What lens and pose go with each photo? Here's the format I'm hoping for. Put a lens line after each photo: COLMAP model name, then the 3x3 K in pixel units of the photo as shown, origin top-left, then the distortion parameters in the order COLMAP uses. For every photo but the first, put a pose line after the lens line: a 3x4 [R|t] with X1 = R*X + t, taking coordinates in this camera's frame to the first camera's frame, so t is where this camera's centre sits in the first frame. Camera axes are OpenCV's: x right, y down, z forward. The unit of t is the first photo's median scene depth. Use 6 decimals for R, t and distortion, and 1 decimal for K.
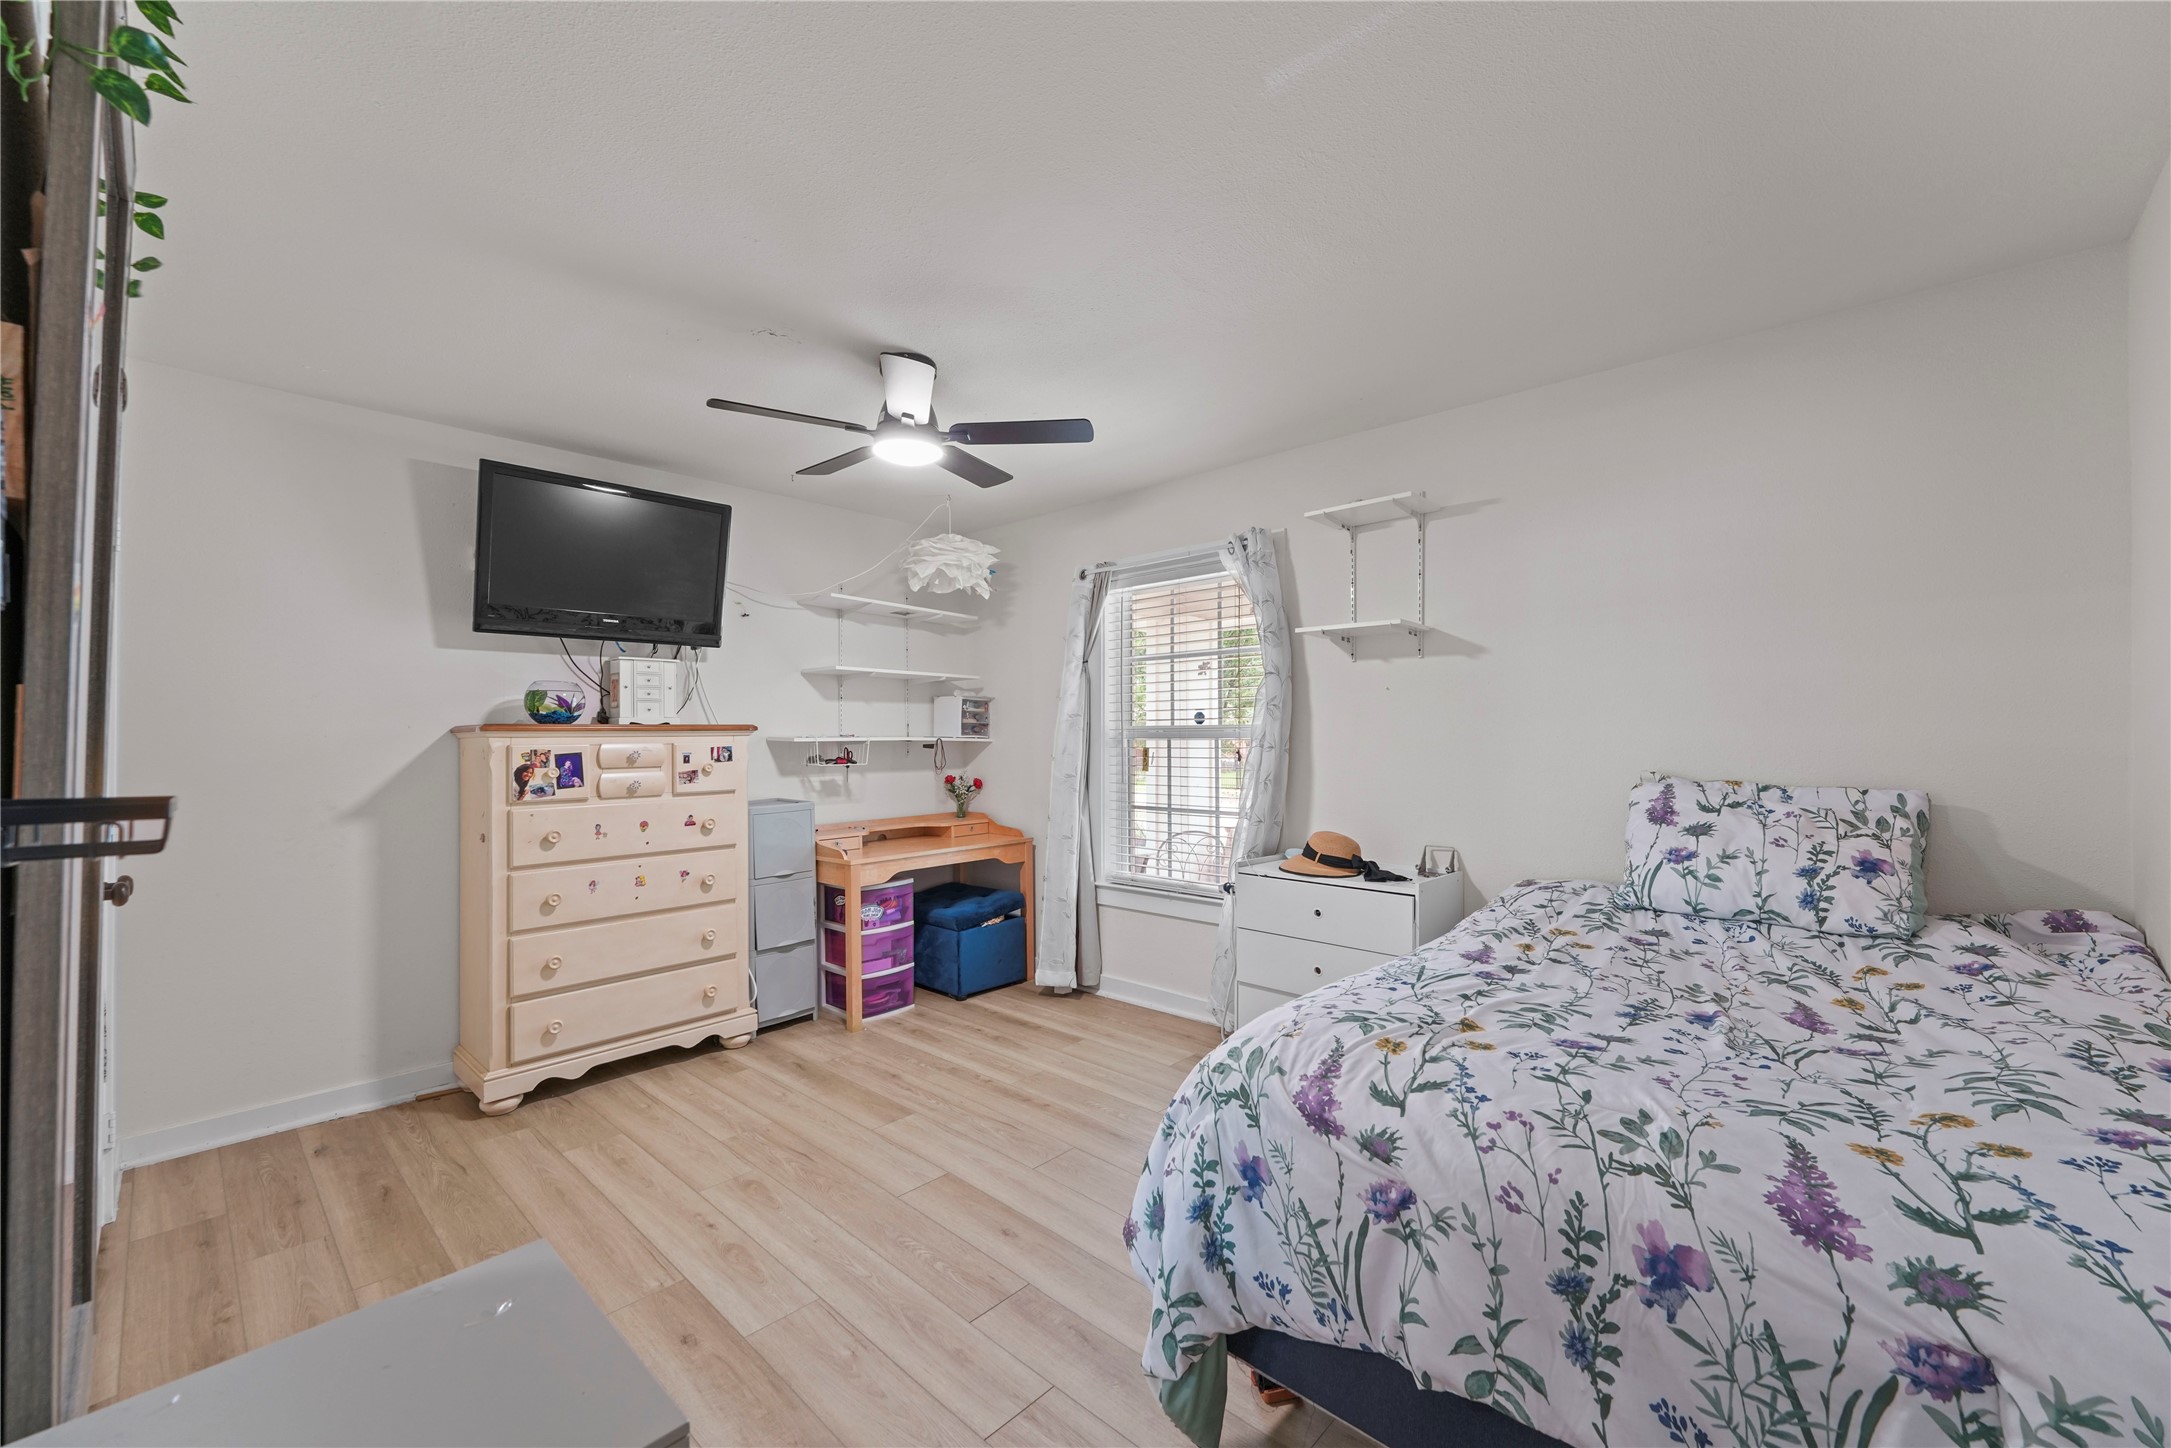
lens RADIAL K [[861.4, 0, 1072.5], [0, 861.4, 725.3], [0, 0, 1]] dist [0.011656, -0.003157]
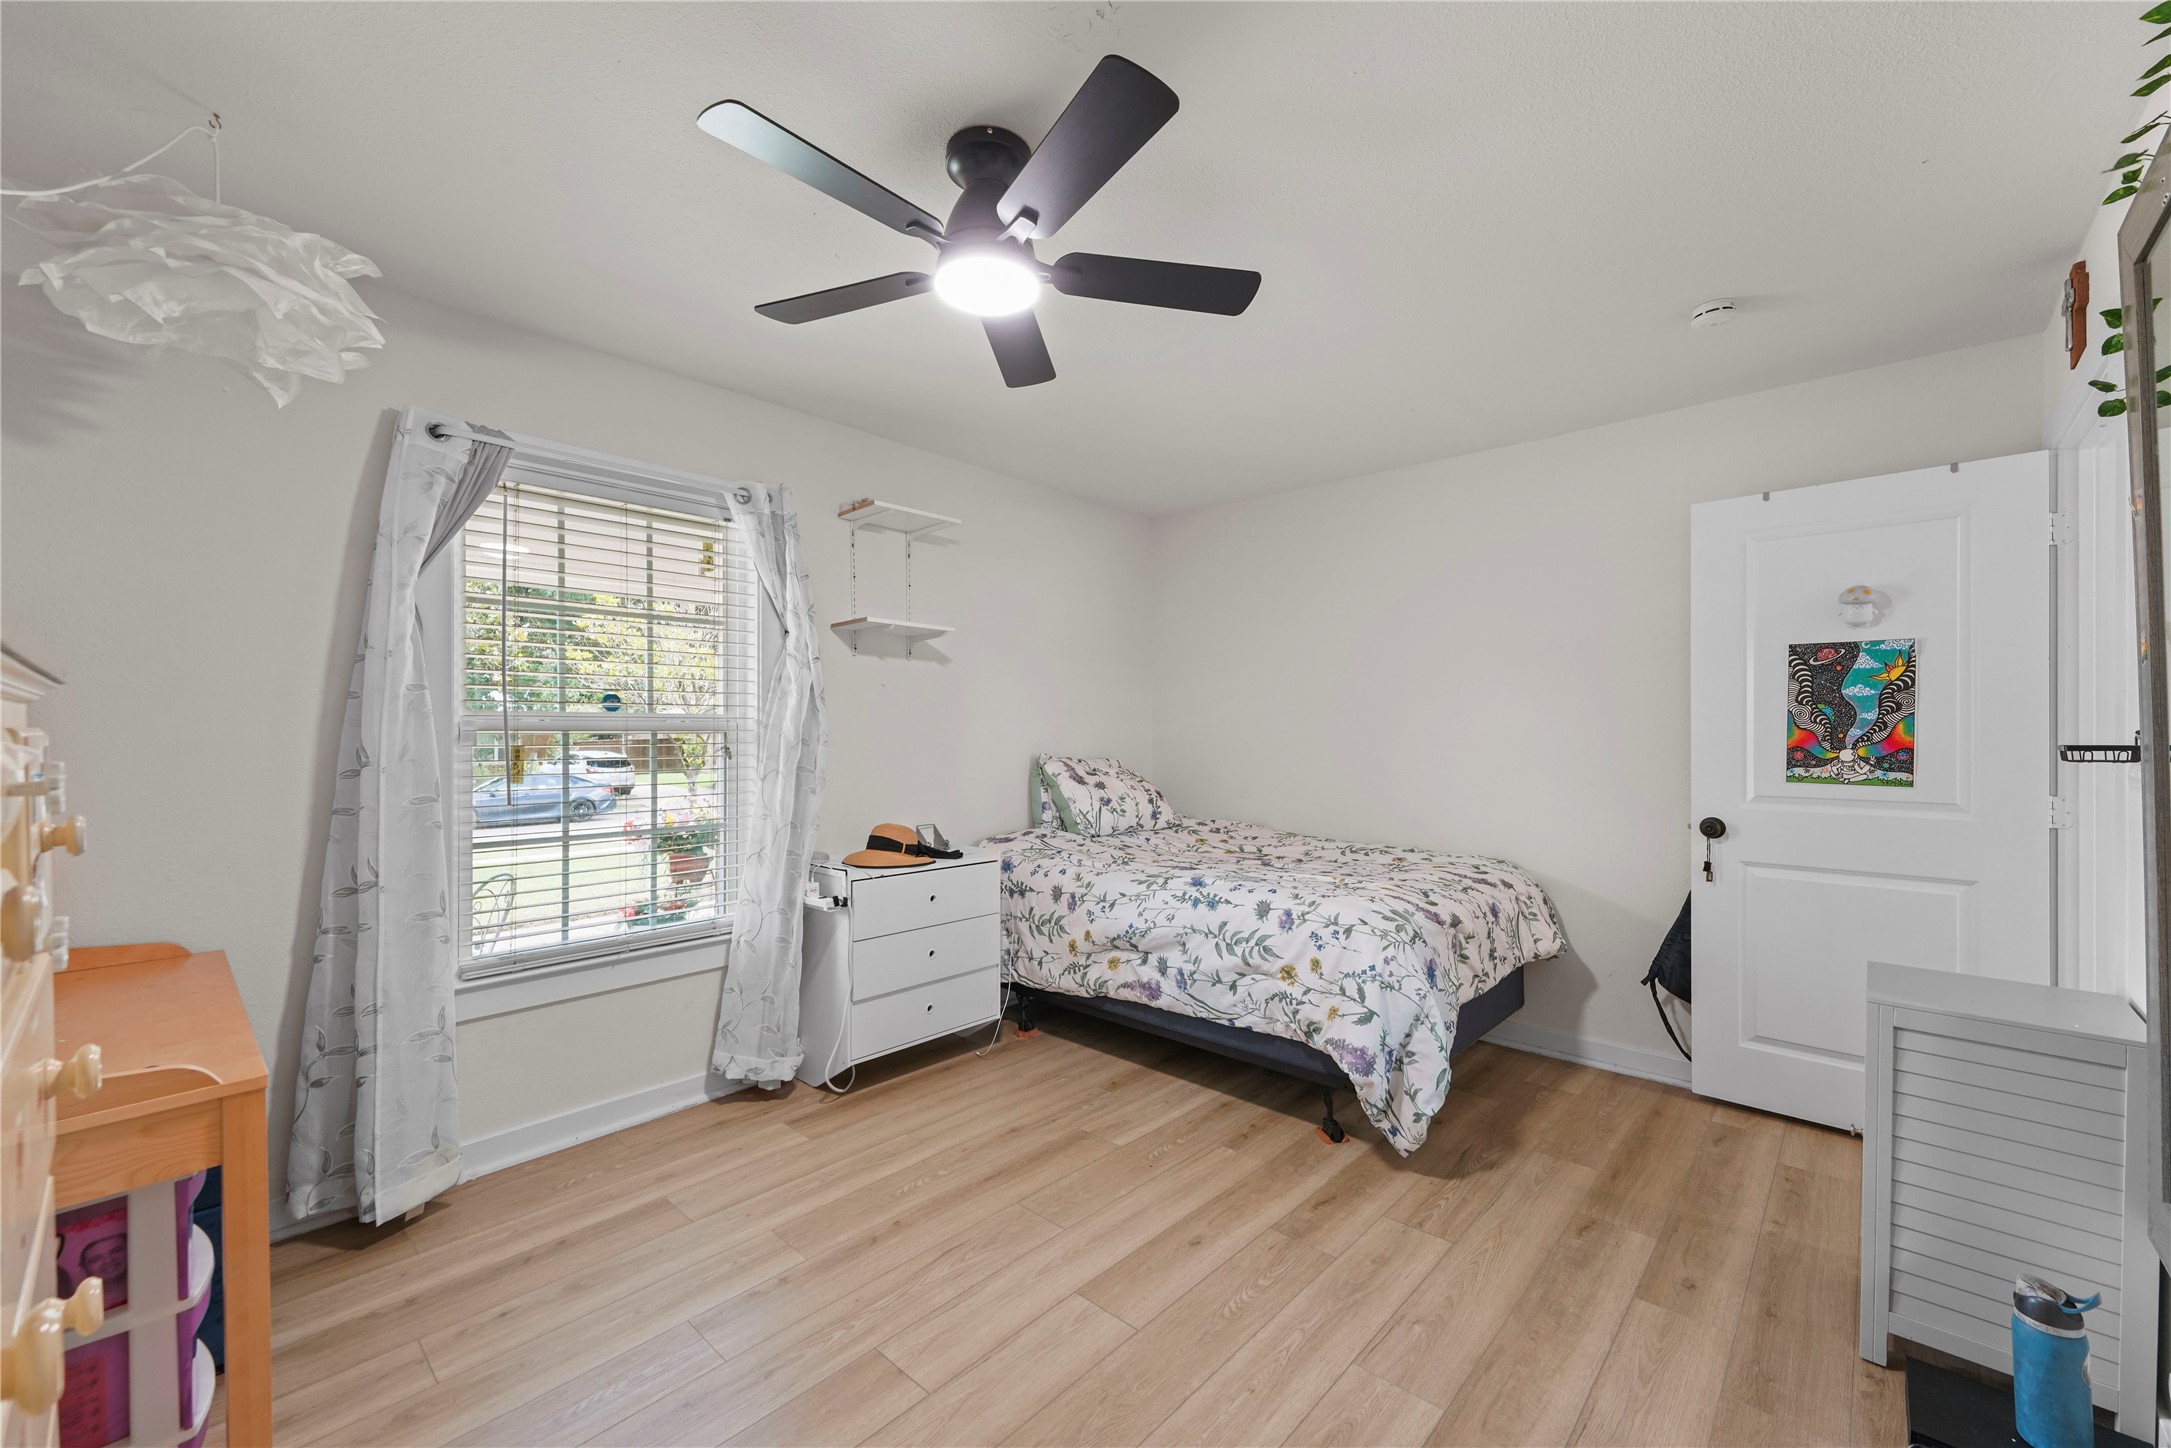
lens RADIAL K [[861.4, 0, 1073.1], [0, 861.4, 730.9], [0, 0, 1]] dist [0.011656, -0.003157]
pose [[-0.005997, 0.006307, 0.999962, -0.747342], [-0.011621, 0.999912, -0.006376, 0.019791], [-0.999914, -0.011659, -0.005923, 0.826967]]
